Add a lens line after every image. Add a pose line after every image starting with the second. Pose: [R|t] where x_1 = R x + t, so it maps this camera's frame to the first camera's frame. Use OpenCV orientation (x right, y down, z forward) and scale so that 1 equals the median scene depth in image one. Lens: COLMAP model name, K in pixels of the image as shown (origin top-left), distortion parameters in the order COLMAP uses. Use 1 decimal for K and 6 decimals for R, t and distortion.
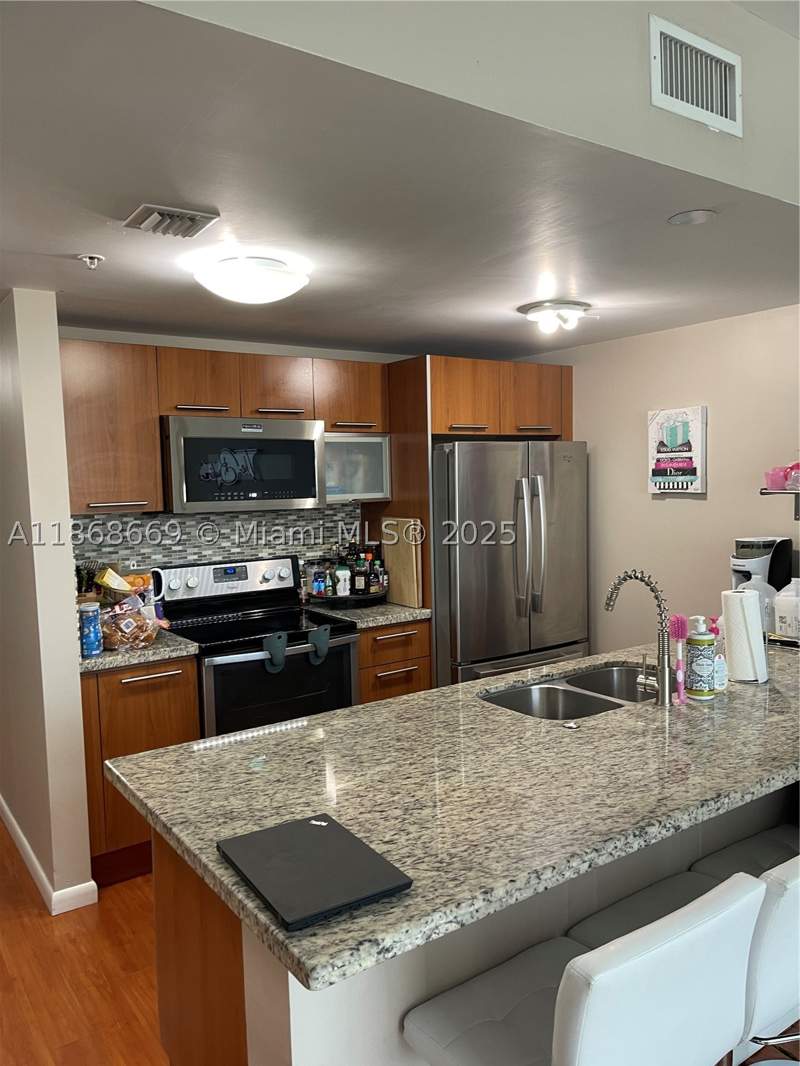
lens RADIAL K [[803.2, 0, 395.0], [0, 803.2, 539.1], [0, 0, 1]] dist [0.081095, -0.113189]
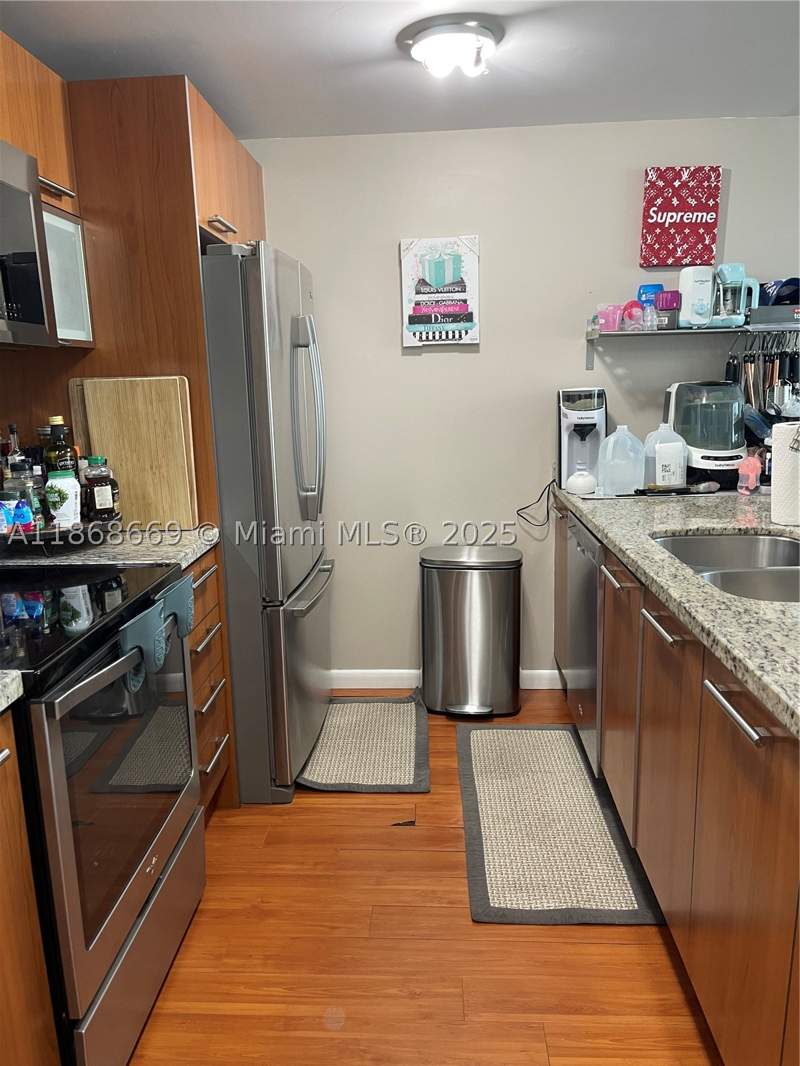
lens RADIAL K [[803.2, 0, 395.0], [0, 803.2, 539.1], [0, 0, 1]] dist [0.081095, -0.113189]
pose [[0.609066, -0.153616, 0.778101, -0.353019], [0.073308, 0.987768, 0.137627, 0.022018], [-0.789724, -0.026783, 0.612877, 0.521965]]
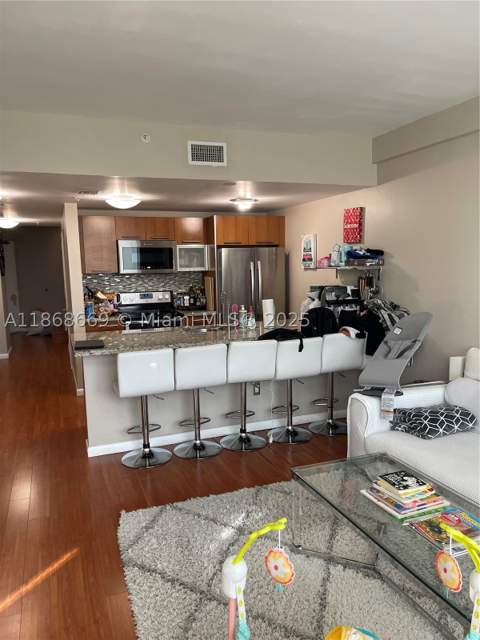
lens RADIAL K [[482.2, 0, 237.0], [0, 482.2, 323.6], [0, 0, 1]] dist [0.081095, -0.113189]
pose [[0.971832, 0.034699, -0.233108, 0.486012], [-0.022767, 0.998298, 0.053685, 0.040774], [0.234574, -0.046865, 0.970968, -0.538581]]
